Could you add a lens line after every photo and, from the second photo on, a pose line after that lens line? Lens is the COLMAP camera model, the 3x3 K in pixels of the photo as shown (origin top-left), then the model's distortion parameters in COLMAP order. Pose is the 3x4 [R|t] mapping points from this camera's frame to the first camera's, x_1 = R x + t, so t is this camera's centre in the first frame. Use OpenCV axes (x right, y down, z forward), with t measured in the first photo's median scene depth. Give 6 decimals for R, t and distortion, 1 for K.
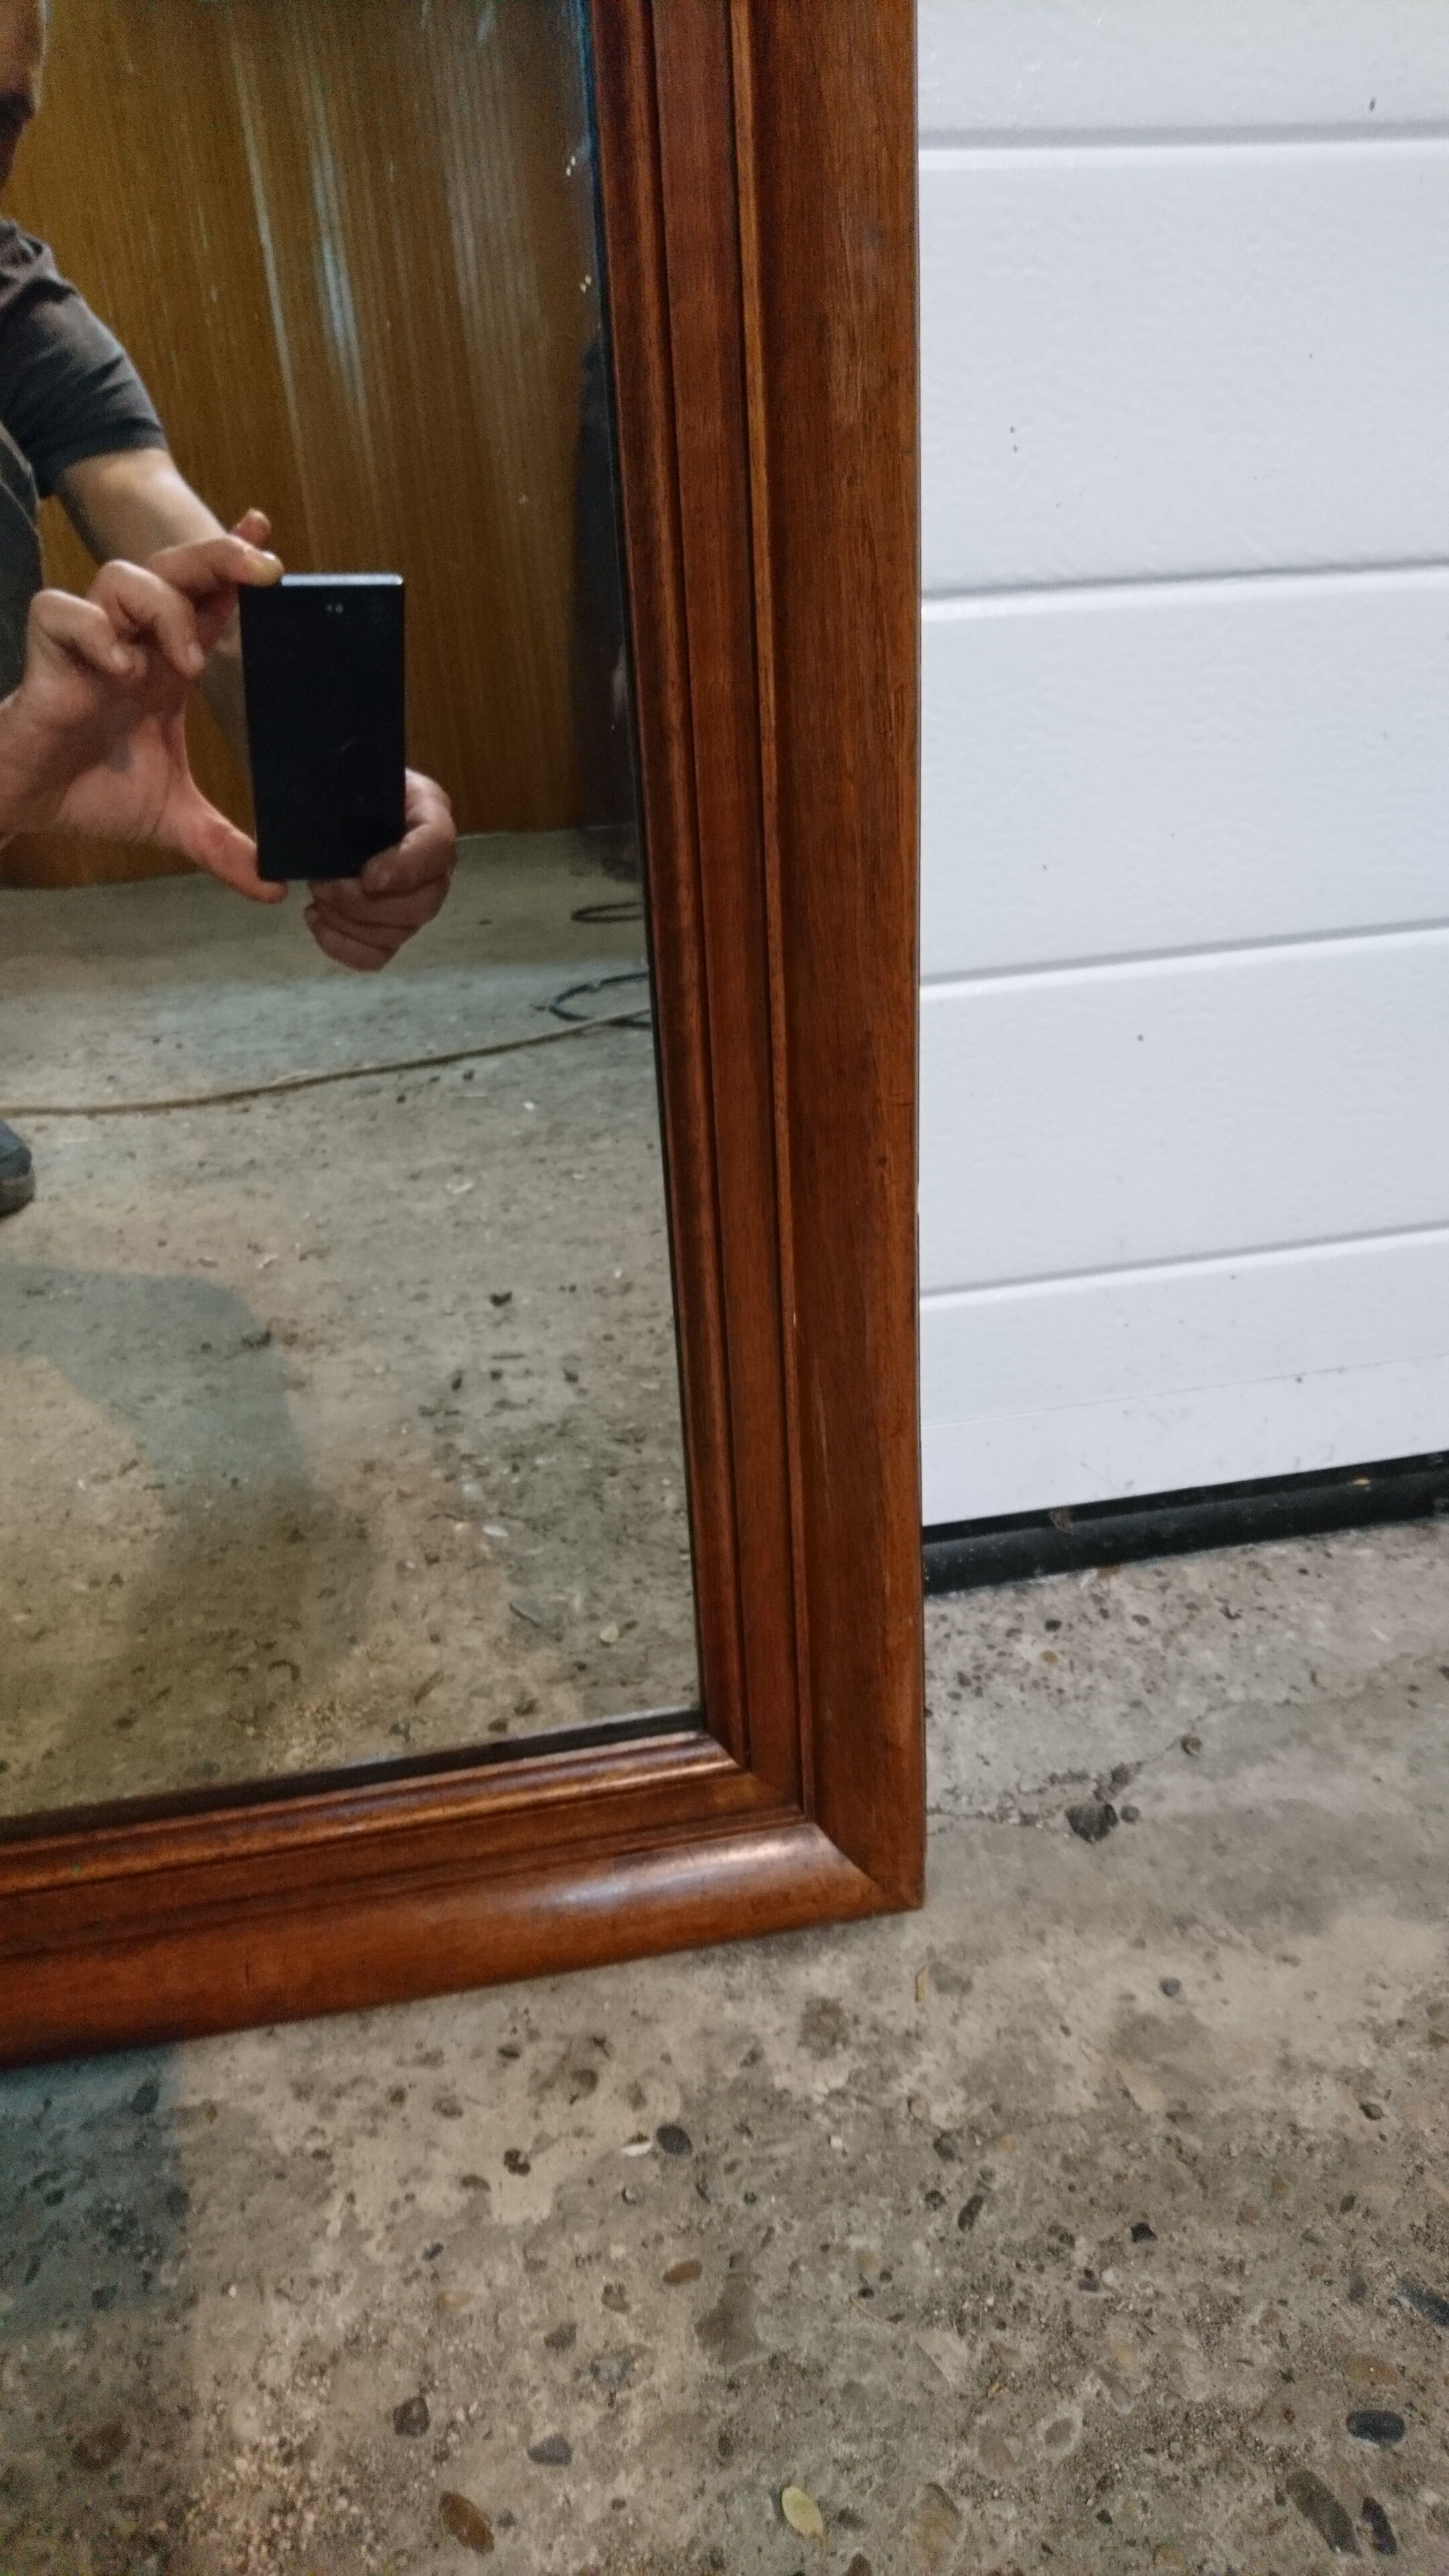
lens RADIAL K [[1602.5, 0, 724.5], [0, 1602.5, 1288.0], [0, 0, 1]] dist [-0.000953, 0.000424]
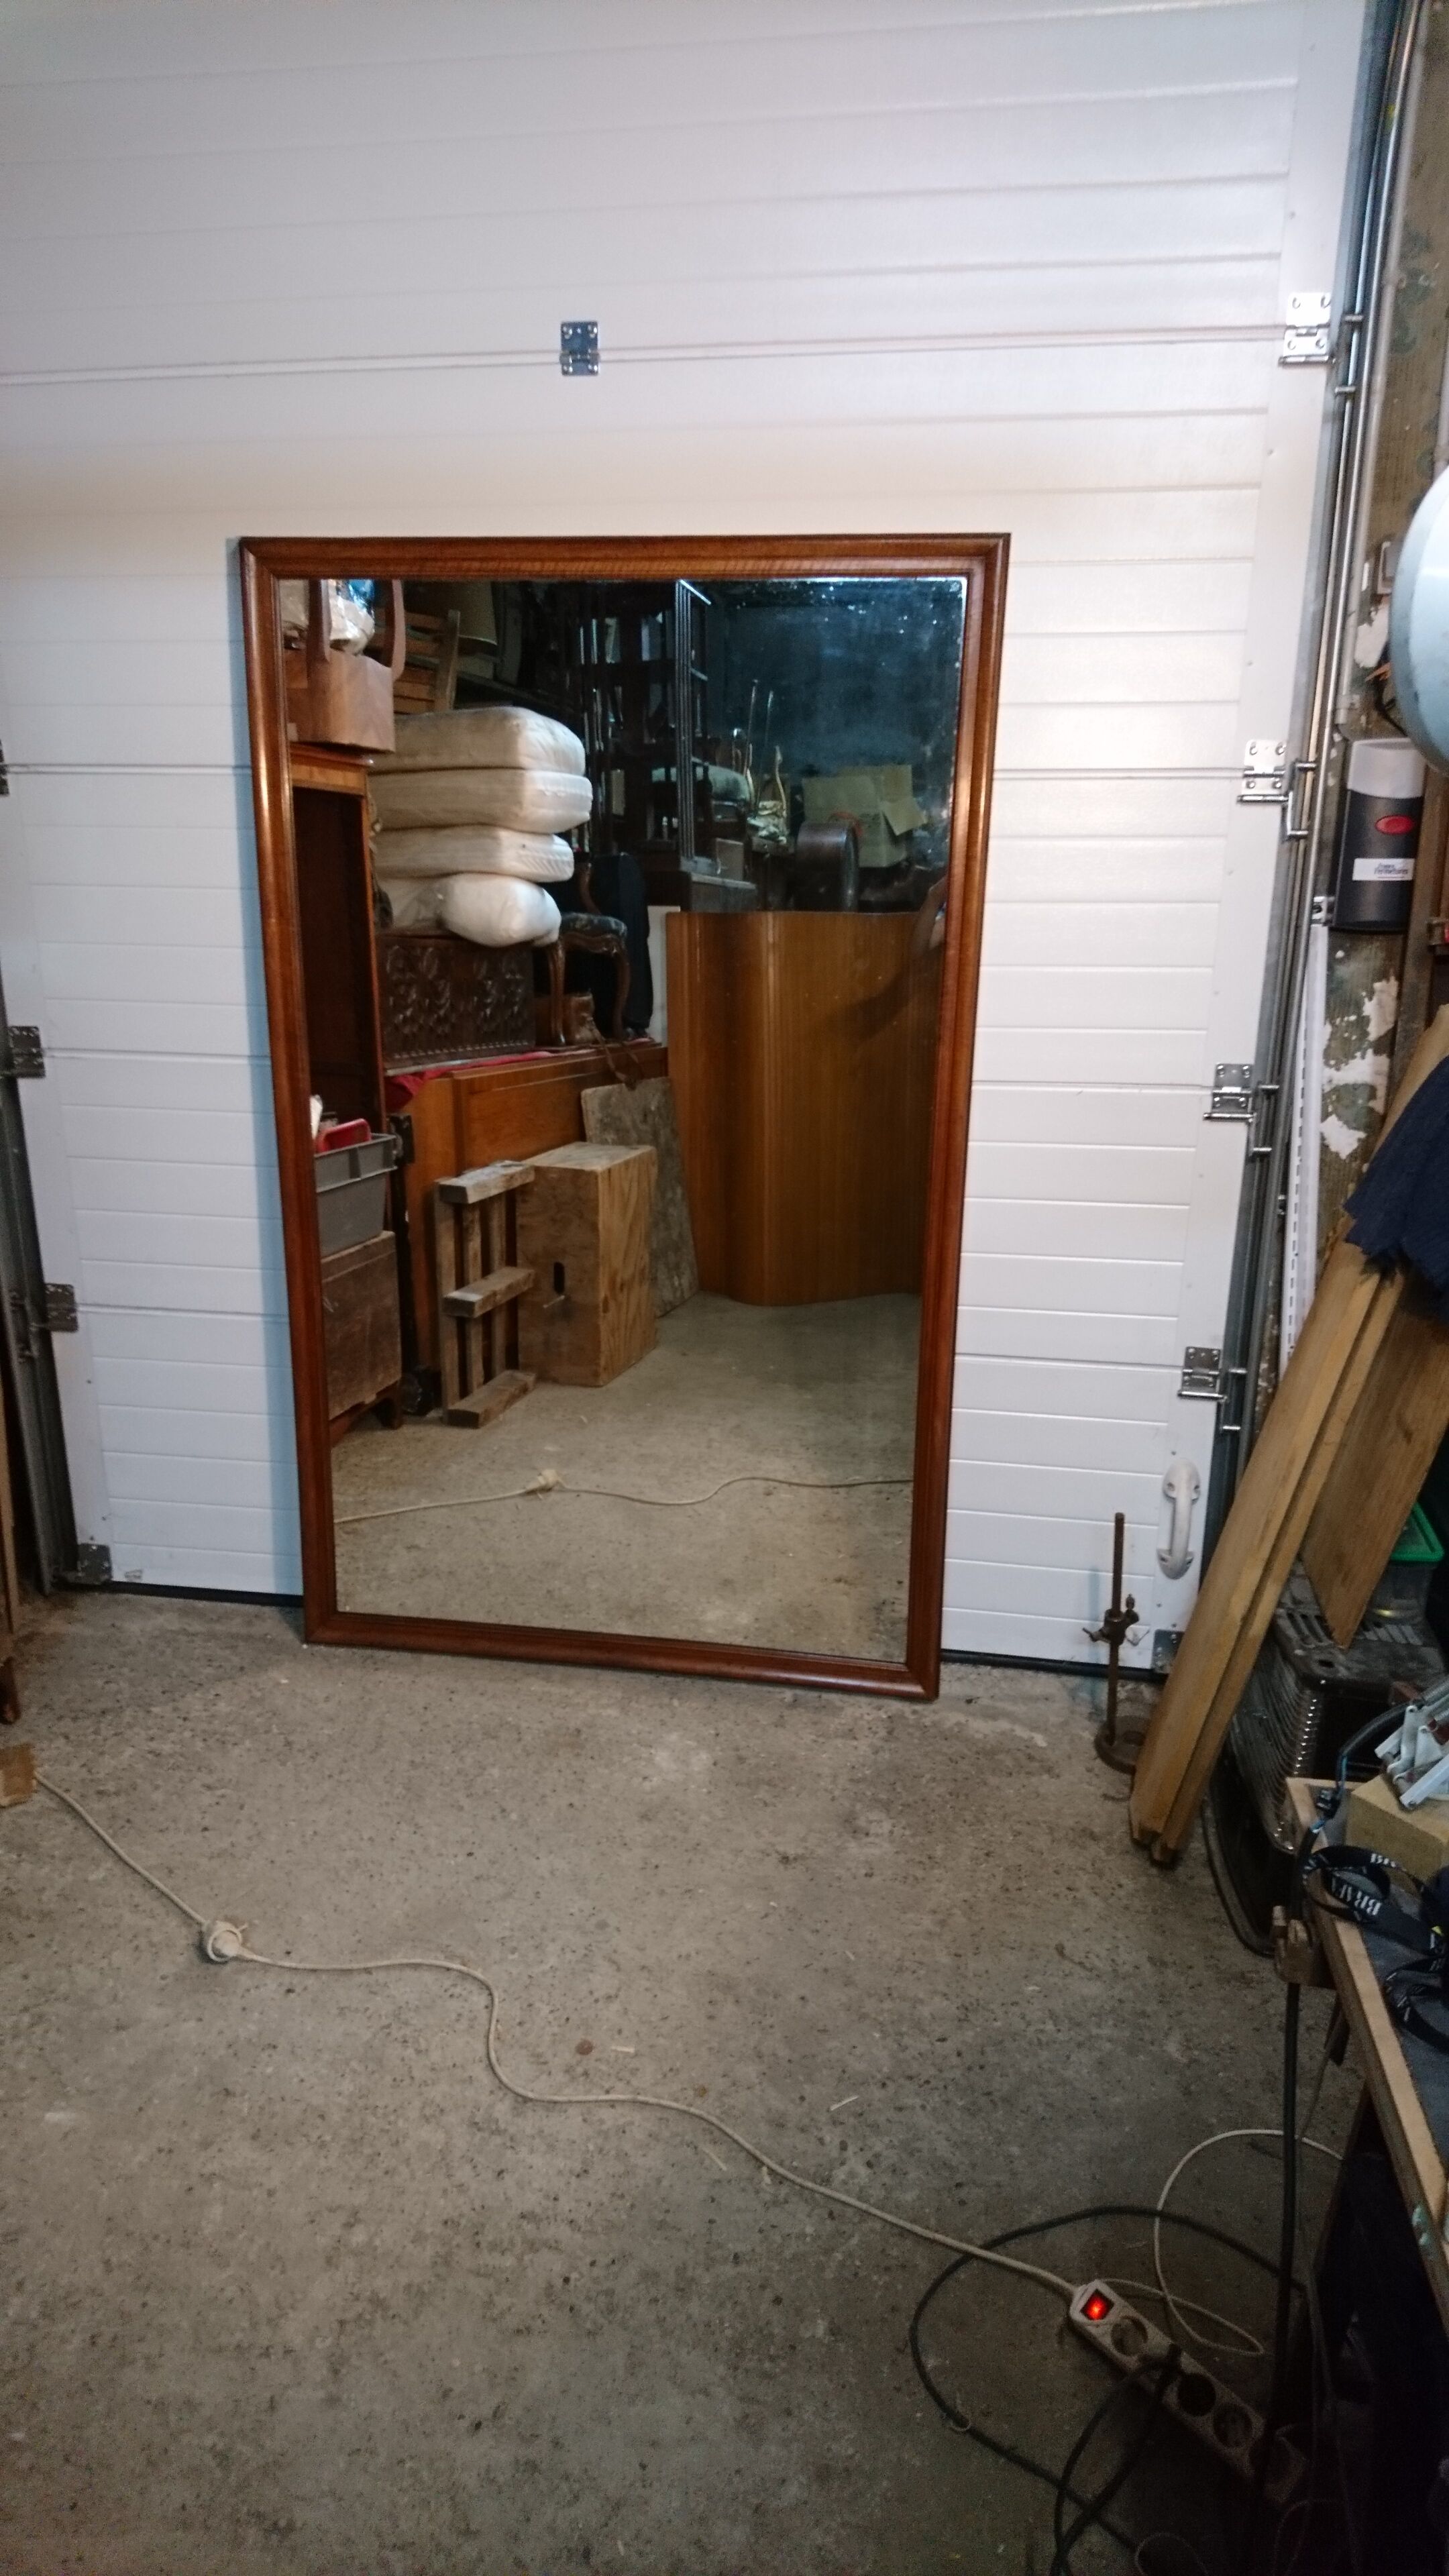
lens RADIAL K [[1602.5, 0, 724.5], [0, 1602.5, 1288.0], [0, 0, 1]] dist [-0.000953, 0.000424]
pose [[0.937650, 0.161585, -0.307738, 0.503231], [-0.197707, 0.976134, -0.089855, -0.240552], [0.285874, 0.145095, 0.947219, -2.701081]]
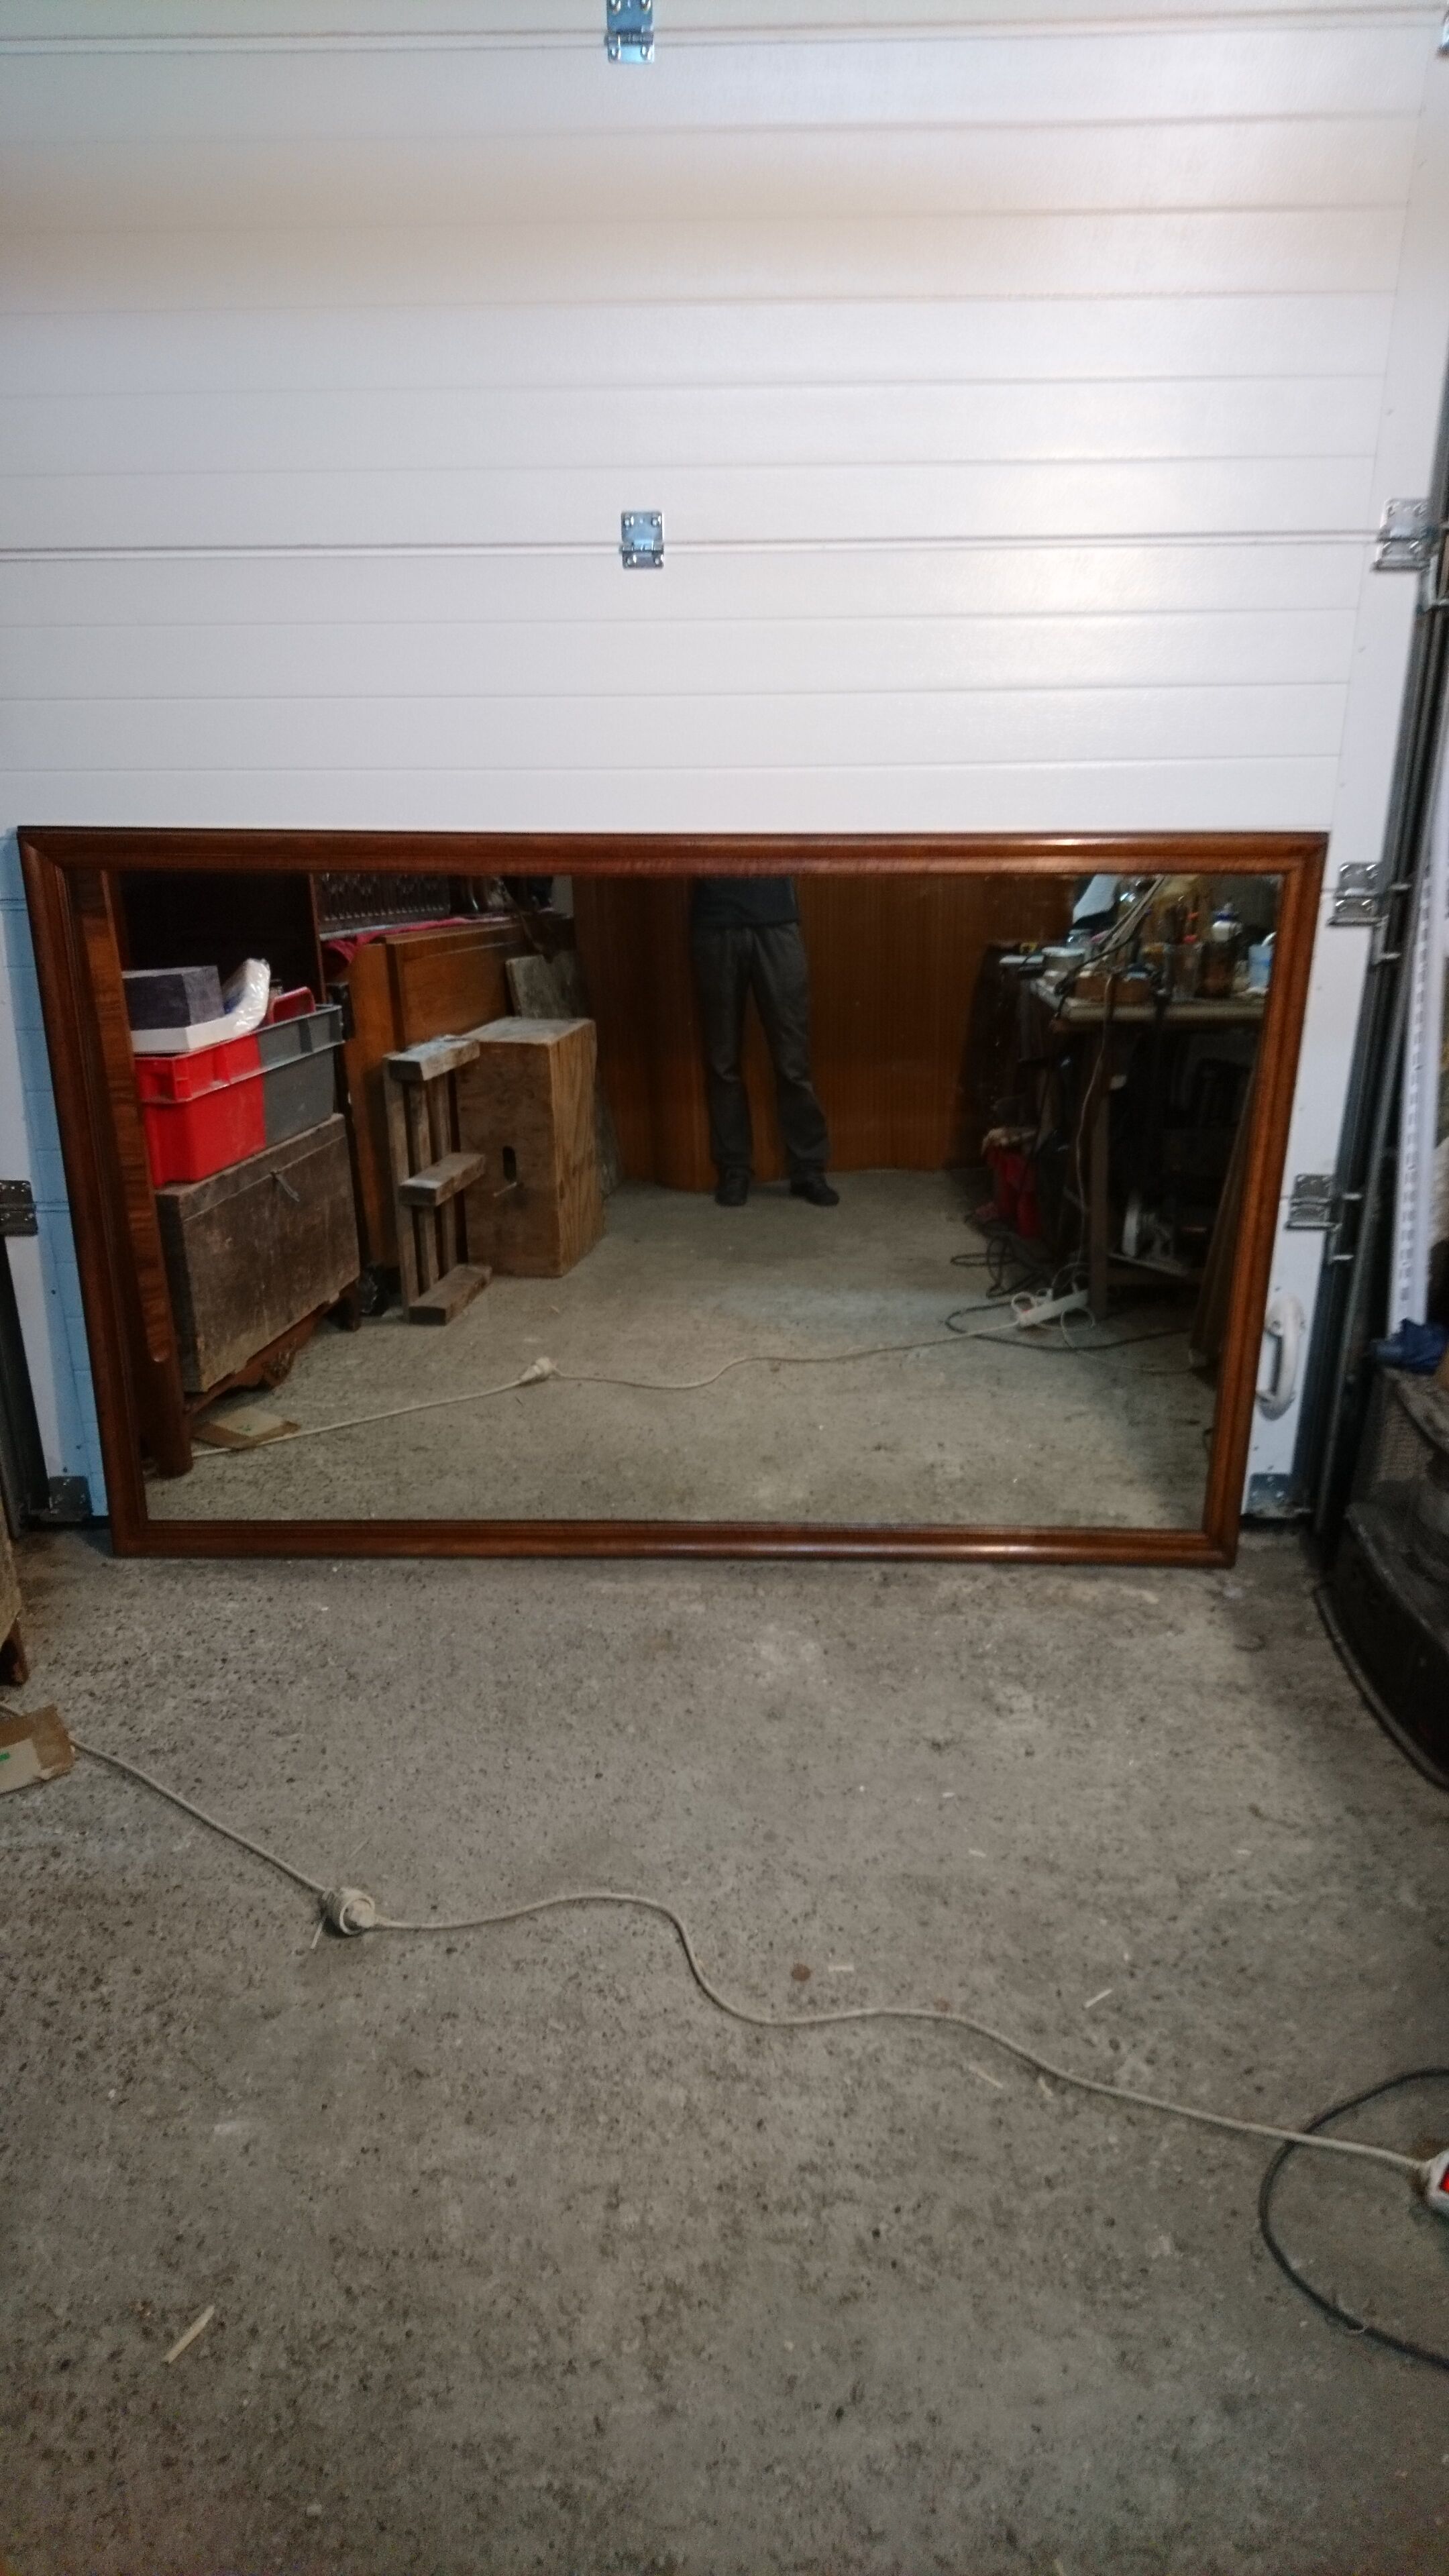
lens RADIAL K [[1588.9, 0, 724.5], [0, 1588.9, 1288.0], [0, 0, 1]] dist [0.032232, -0.043761]
pose [[0.978413, 0.119234, -0.168792, -0.061424], [-0.129343, 0.990330, -0.050177, -0.106339], [0.161177, 0.070925, 0.984374, -2.537887]]
